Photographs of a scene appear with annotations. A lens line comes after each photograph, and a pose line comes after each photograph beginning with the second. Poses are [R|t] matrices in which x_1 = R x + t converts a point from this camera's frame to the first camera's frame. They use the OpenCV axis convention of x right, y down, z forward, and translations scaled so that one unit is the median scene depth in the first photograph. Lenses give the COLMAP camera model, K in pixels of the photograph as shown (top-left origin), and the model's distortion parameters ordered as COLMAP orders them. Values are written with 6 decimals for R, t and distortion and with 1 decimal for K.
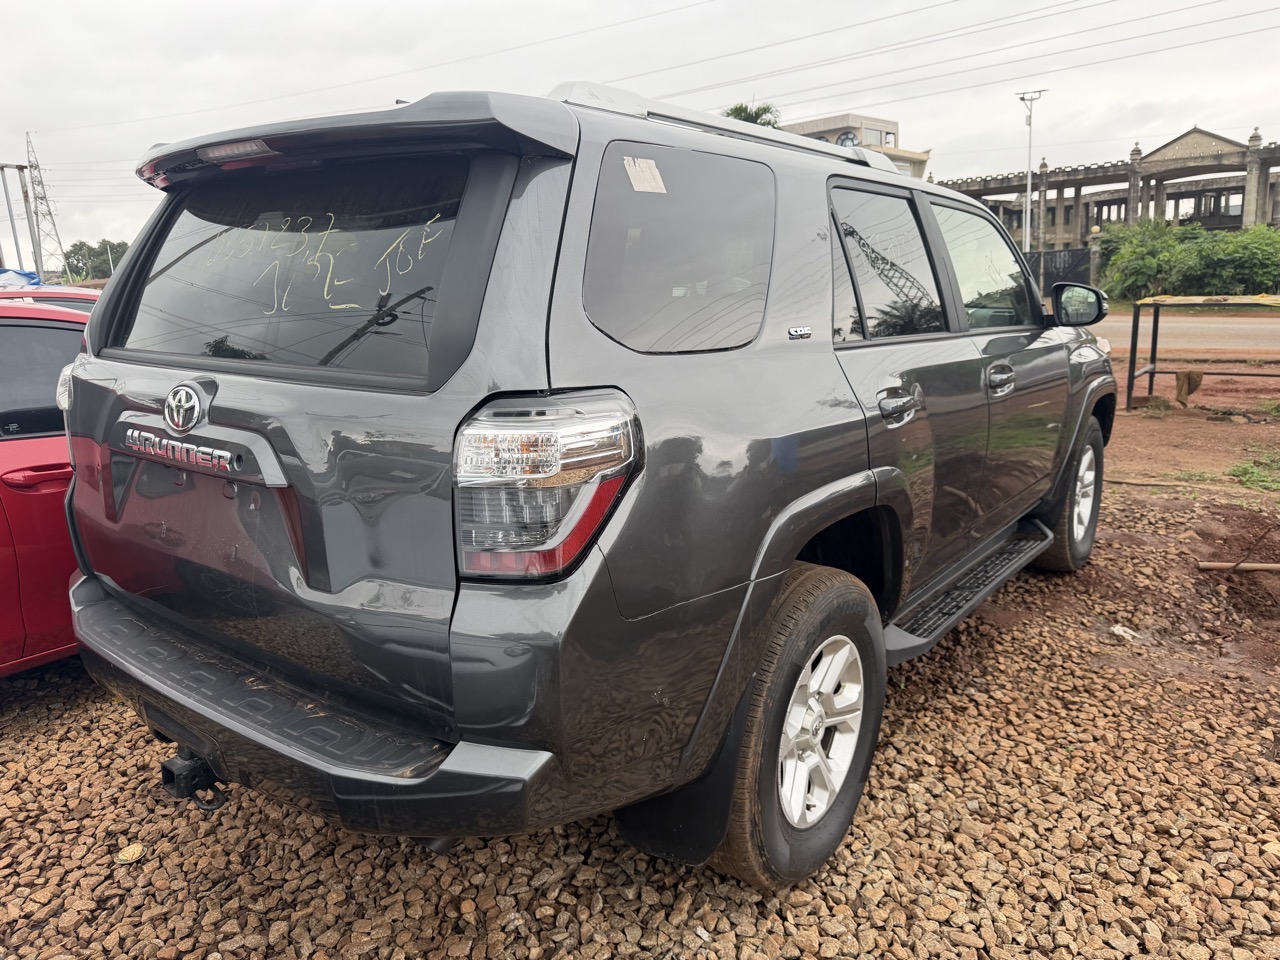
lens RADIAL K [[914.5, 0, 639.1], [0, 914.5, 476.5], [0, 0, 1]] dist [-0.000058, -0.004614]
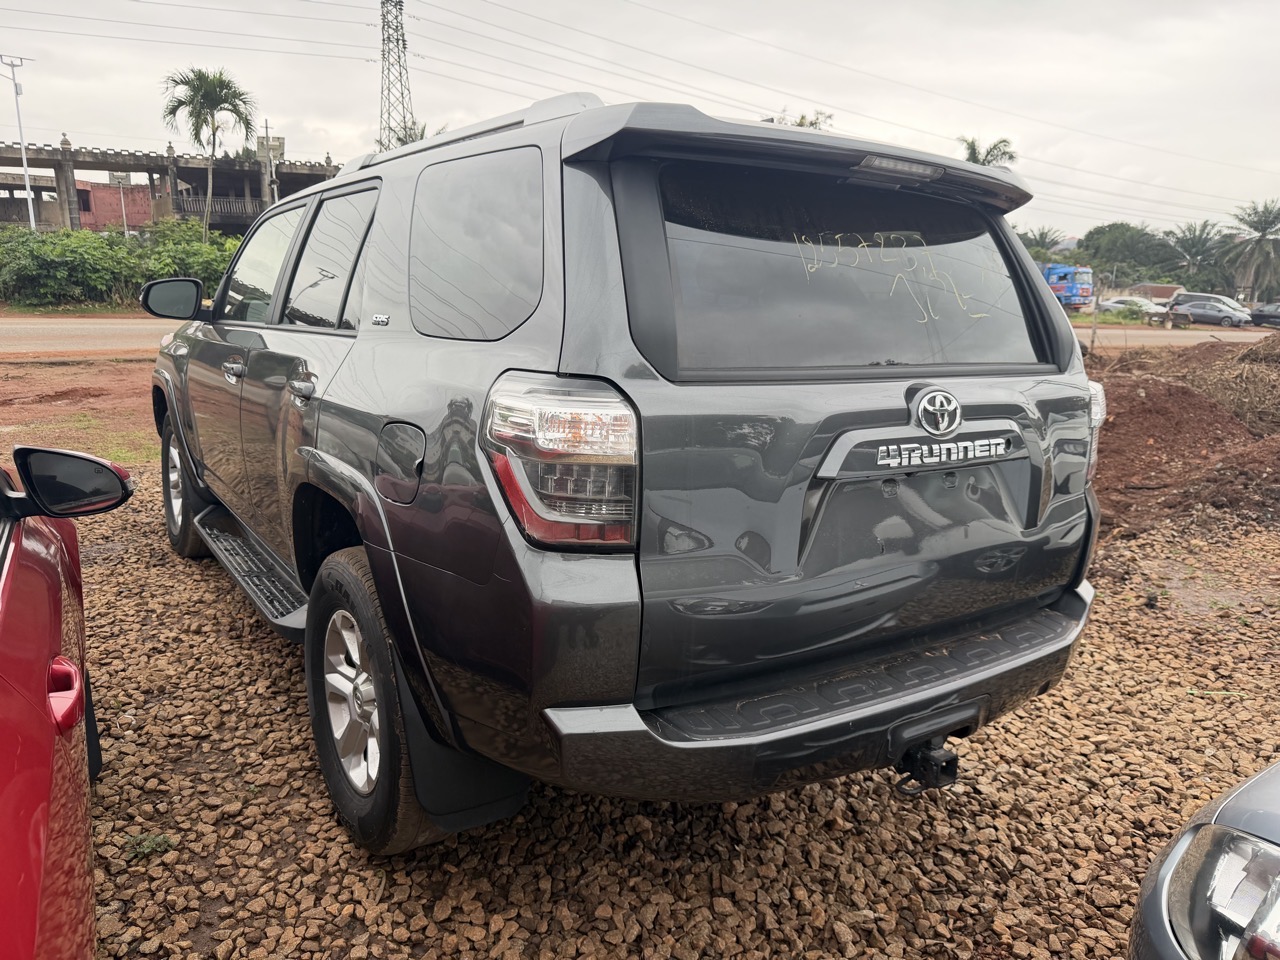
lens RADIAL K [[914.5, 0, 636.7], [0, 914.5, 482.2], [0, 0, 1]] dist [-0.000058, -0.004614]
pose [[0.284610, -0.156683, 0.945752, -0.178653], [0.151084, 0.981555, 0.117148, -0.019056], [-0.946663, 0.109547, 0.303033, 0.113646]]
